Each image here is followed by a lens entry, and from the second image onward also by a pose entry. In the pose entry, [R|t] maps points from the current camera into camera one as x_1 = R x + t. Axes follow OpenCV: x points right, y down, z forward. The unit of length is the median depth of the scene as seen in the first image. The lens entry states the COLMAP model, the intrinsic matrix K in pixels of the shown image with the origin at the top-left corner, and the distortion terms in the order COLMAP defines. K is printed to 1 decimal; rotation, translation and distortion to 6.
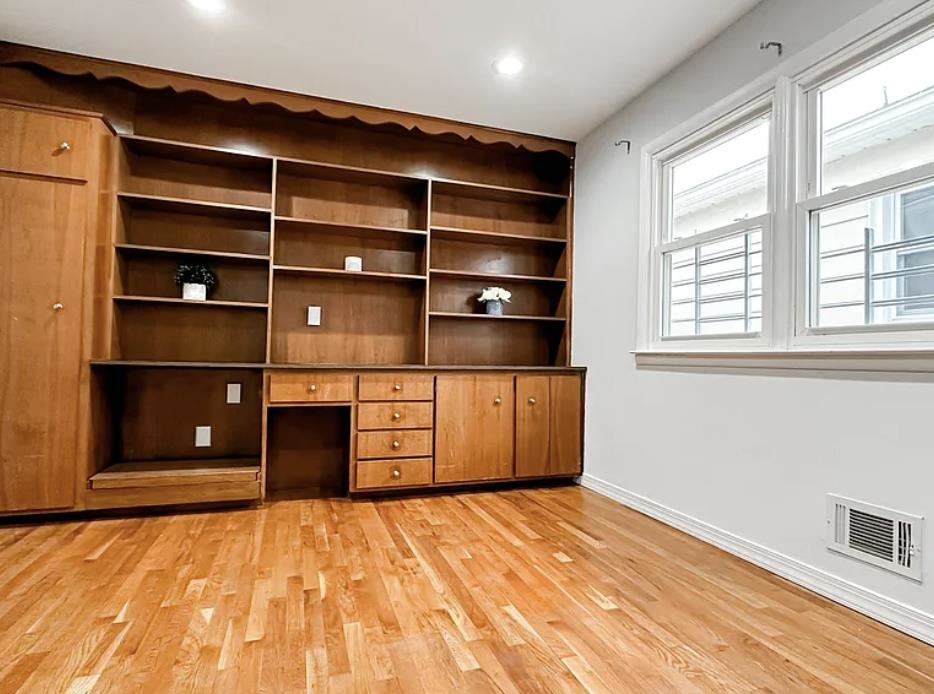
lens RADIAL K [[488.0, 0, 476.2], [0, 488.0, 343.5], [0, 0, 1]] dist [0.004055, 0.000022]
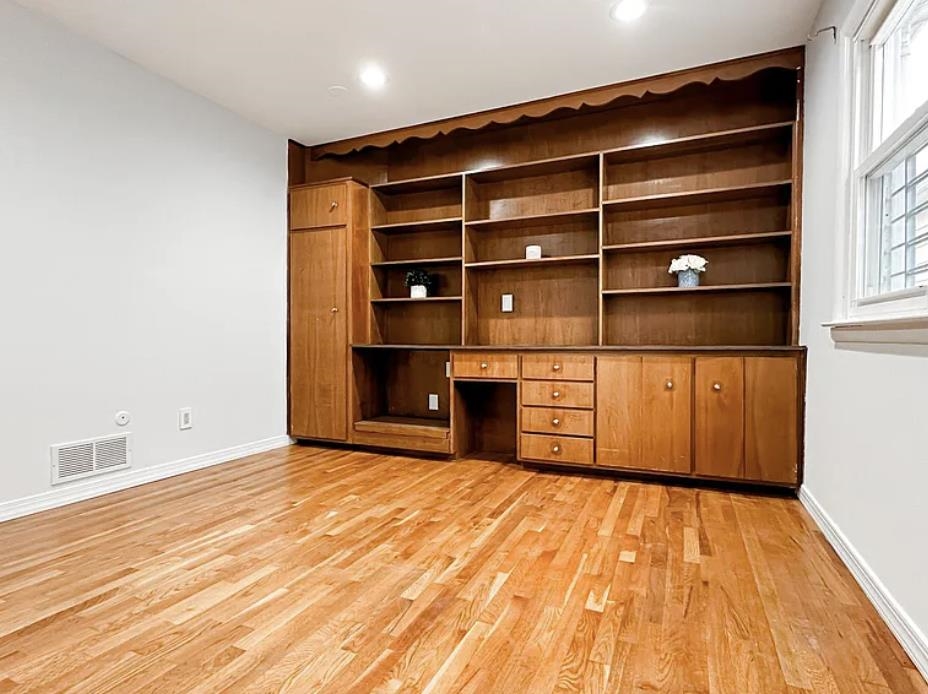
lens RADIAL K [[490.8, 0, 471.0], [0, 490.8, 343.6], [0, 0, 1]] dist [0.002144, 0.000547]
pose [[0.743898, -0.013120, -0.668165, 0.406145], [0.035420, 0.999176, 0.019816, 0.012898], [0.667354, -0.038407, 0.743749, 0.106434]]
